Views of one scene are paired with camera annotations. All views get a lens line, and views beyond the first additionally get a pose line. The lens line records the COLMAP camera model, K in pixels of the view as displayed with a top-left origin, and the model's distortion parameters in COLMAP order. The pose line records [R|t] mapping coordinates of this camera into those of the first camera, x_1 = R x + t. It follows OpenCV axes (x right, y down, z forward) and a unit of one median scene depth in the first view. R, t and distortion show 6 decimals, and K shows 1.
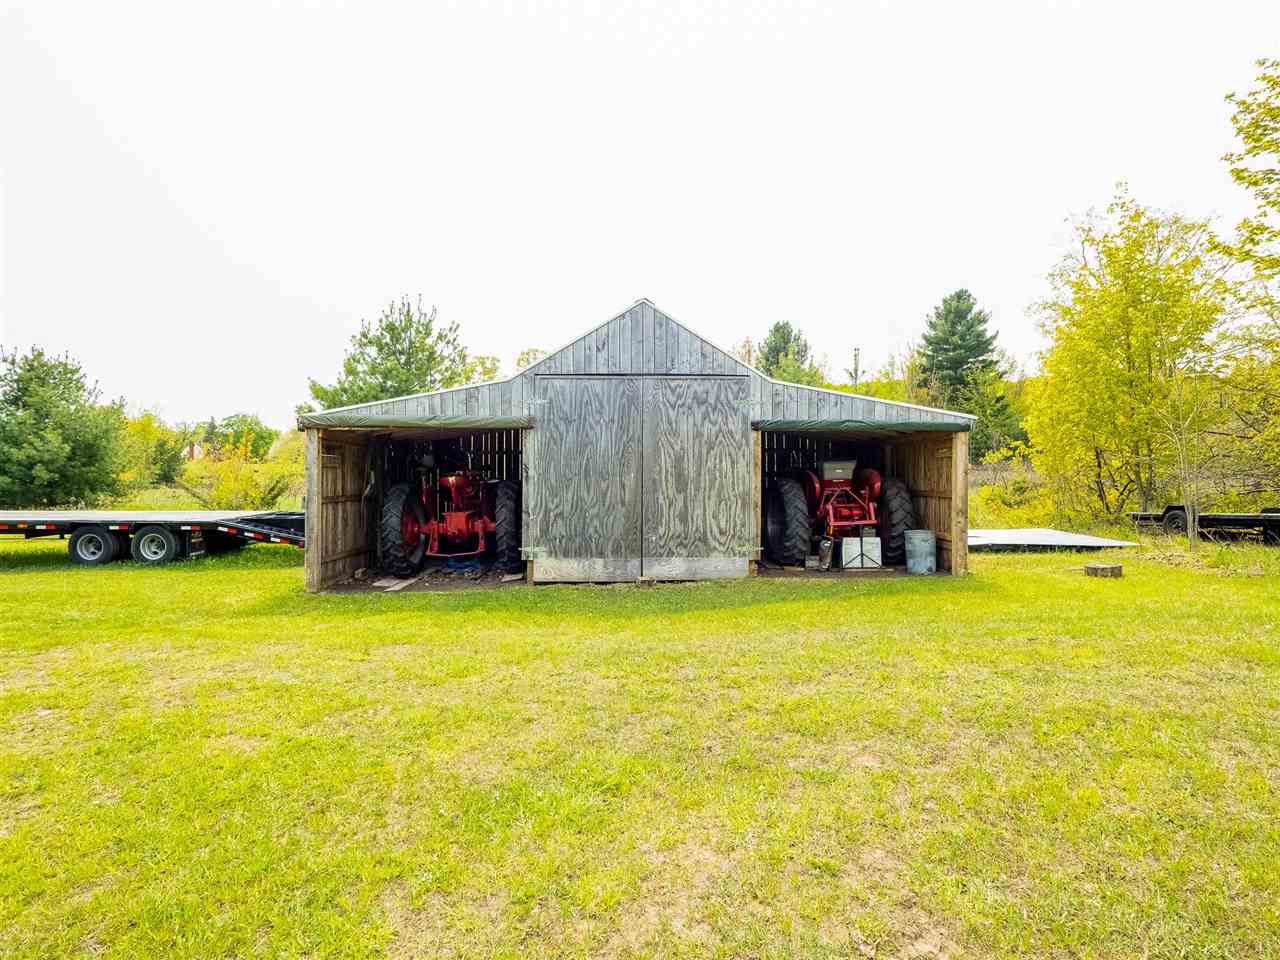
lens RADIAL K [[668.3, 0, 640.0], [0, 668.3, 480.0], [0, 0, 1]] dist [-0.000280, -0.000163]
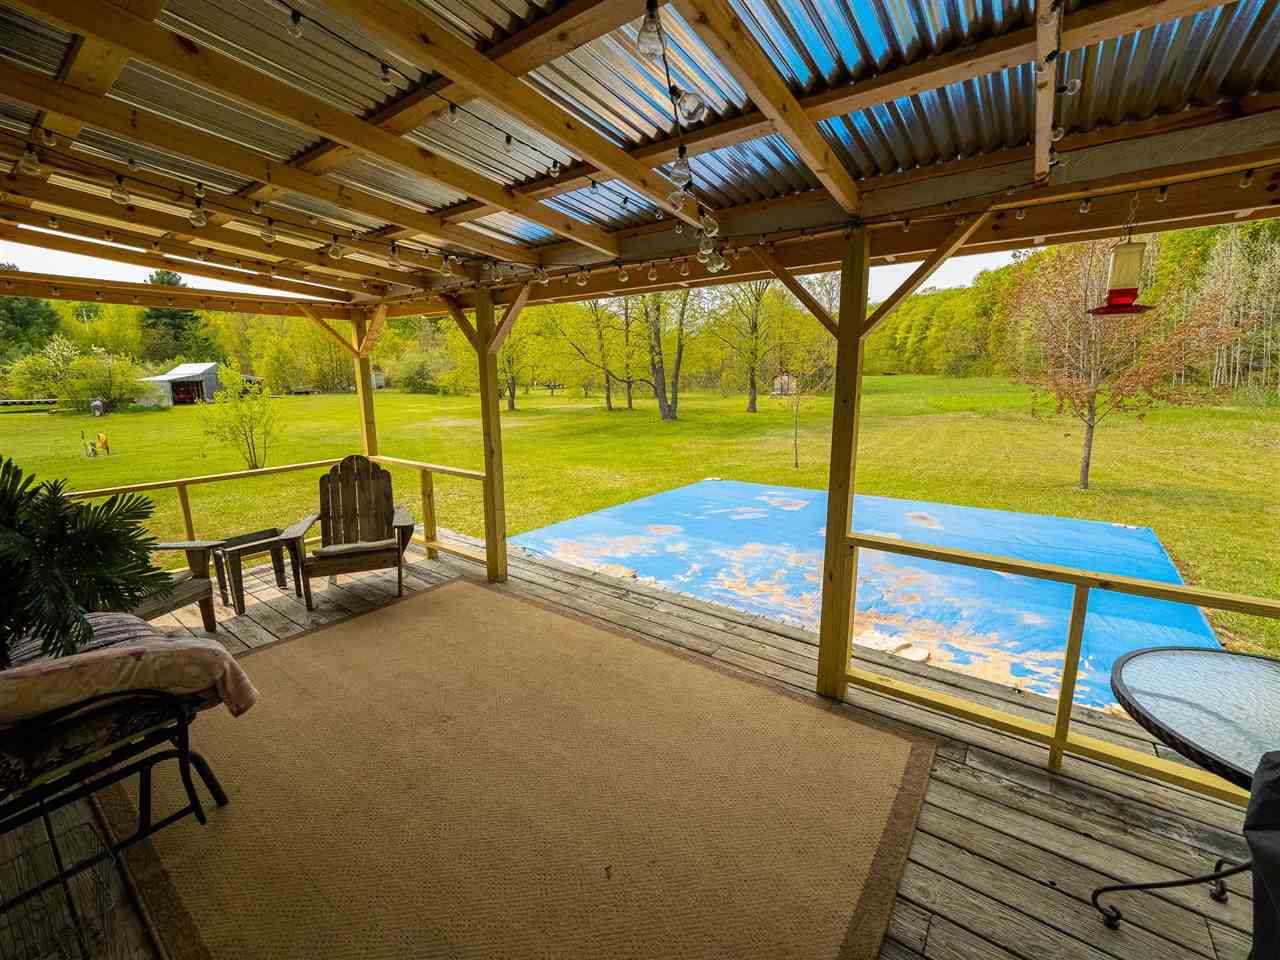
lens RADIAL K [[537.2, 0, 648.0], [0, 537.2, 477.1], [0, 0, 1]] dist [-0.009709, -0.000606]
pose [[0.337856, -0.173769, 0.925018, -0.439536], [0.010755, 0.983458, 0.180819, -0.005215], [-0.941136, -0.051142, 0.334136, -0.596716]]
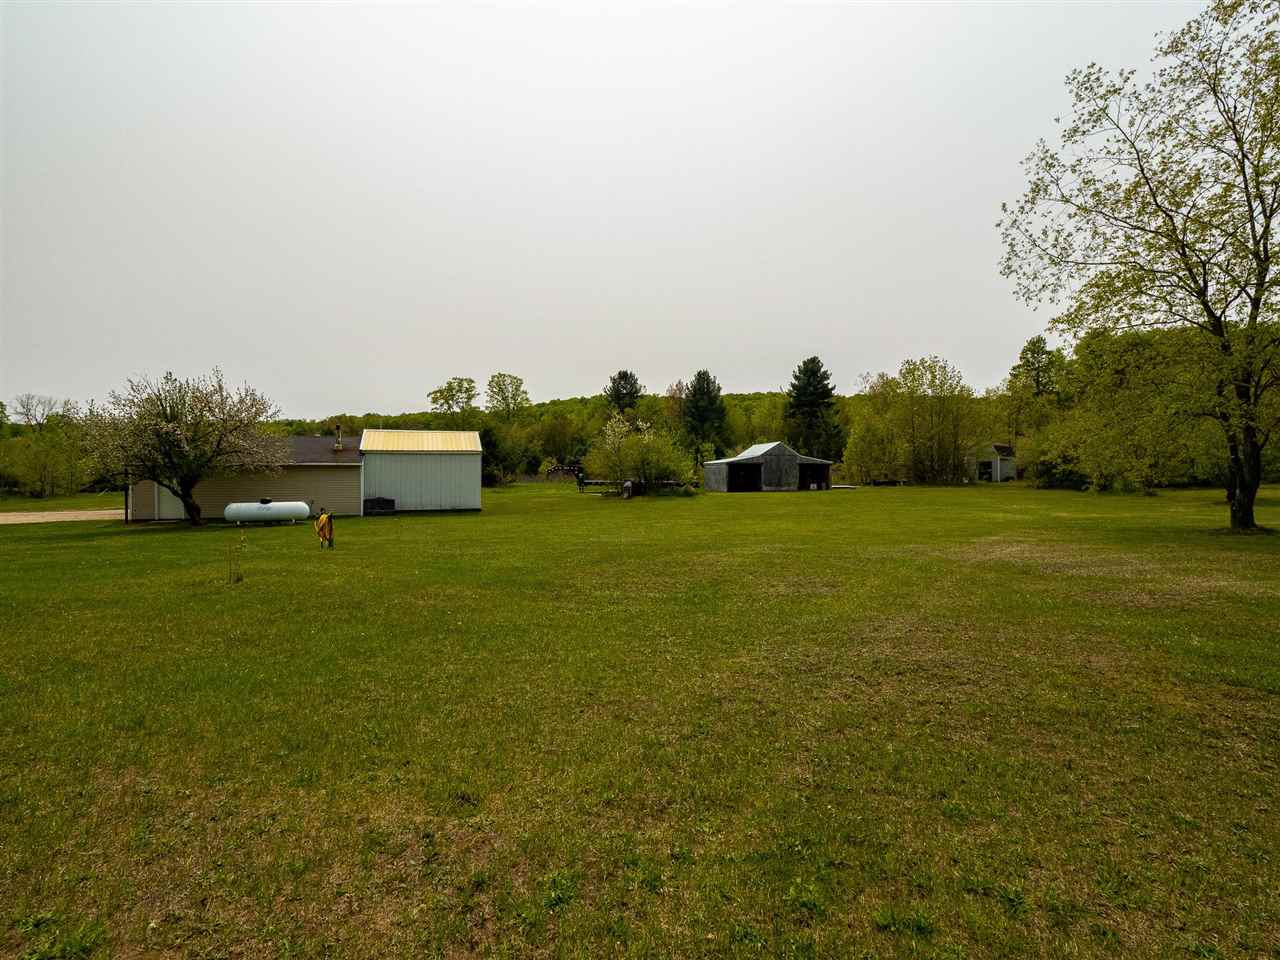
lens RADIAL K [[668.3, 0, 640.0], [0, 668.3, 480.0], [0, 0, 1]] dist [-0.000280, -0.000163]
pose [[0.978321, 0.001628, 0.207087, -0.265364], [-0.002221, 0.999994, 0.002632, 0.005093], [-0.207081, -0.003035, 0.978319, -0.491937]]
